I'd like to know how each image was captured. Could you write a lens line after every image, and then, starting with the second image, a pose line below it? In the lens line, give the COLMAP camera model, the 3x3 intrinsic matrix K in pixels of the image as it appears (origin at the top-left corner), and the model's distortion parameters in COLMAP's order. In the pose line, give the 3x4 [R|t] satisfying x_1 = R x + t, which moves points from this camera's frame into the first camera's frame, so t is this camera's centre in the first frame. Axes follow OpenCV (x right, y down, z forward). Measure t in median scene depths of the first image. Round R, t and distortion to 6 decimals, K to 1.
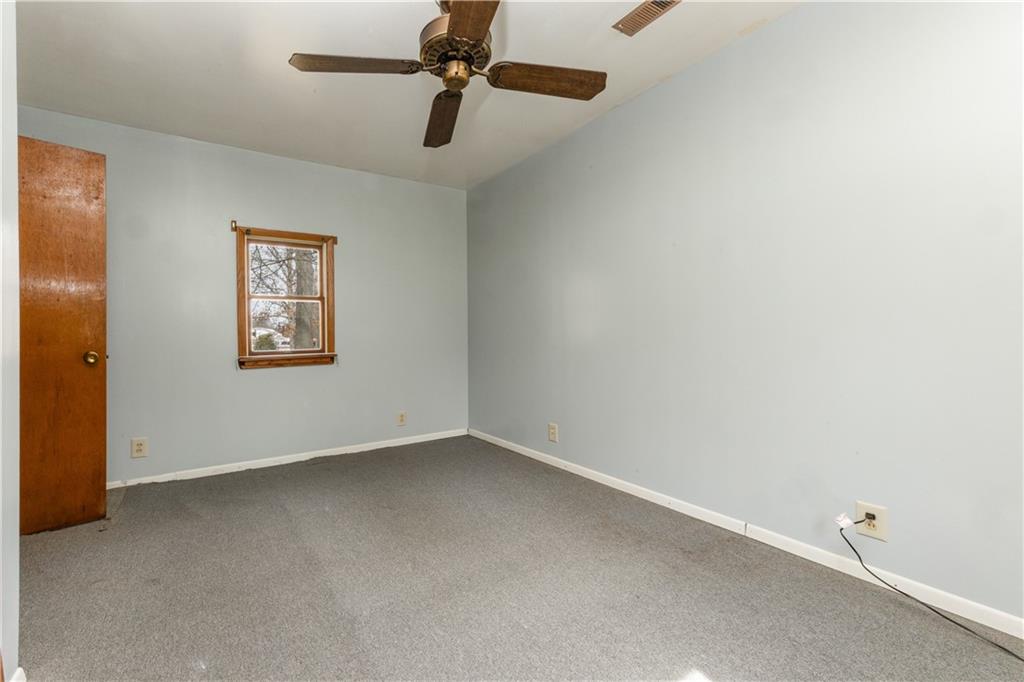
lens RADIAL K [[403.3, 0, 512.9], [0, 403.3, 328.1], [0, 0, 1]] dist [-0.008780, 0.000889]
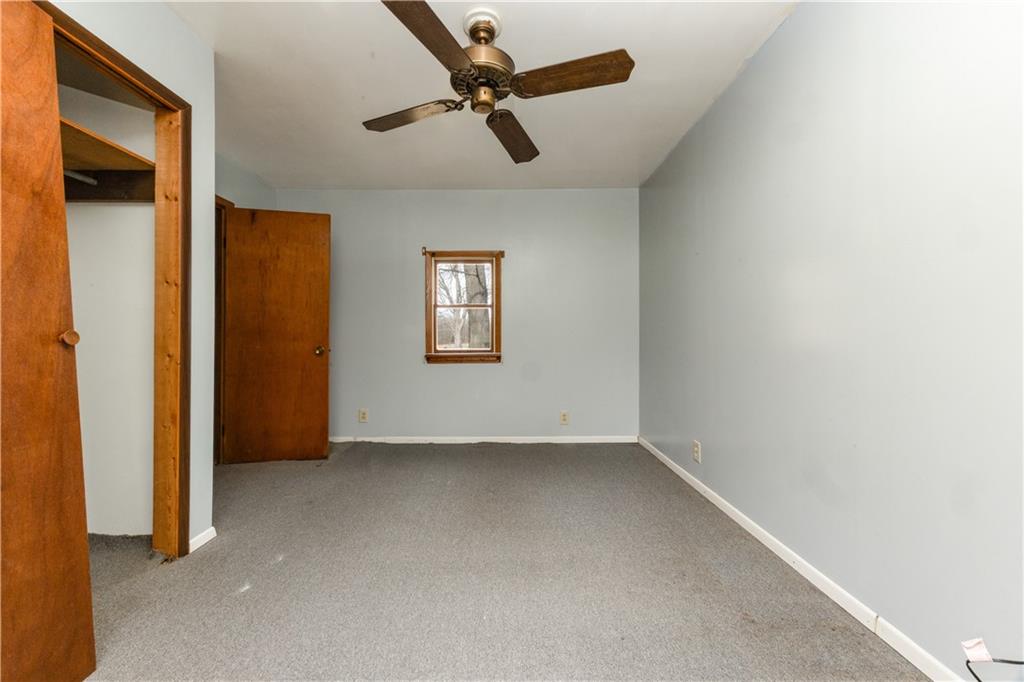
lens RADIAL K [[403.3, 0, 512.9], [0, 403.3, 328.1], [0, 0, 1]] dist [-0.008780, 0.000889]
pose [[0.856673, -0.002196, -0.515855, 0.216179], [-0.001837, 0.999972, -0.007307, -0.000588], [0.515857, 0.007208, 0.856644, 0.047017]]
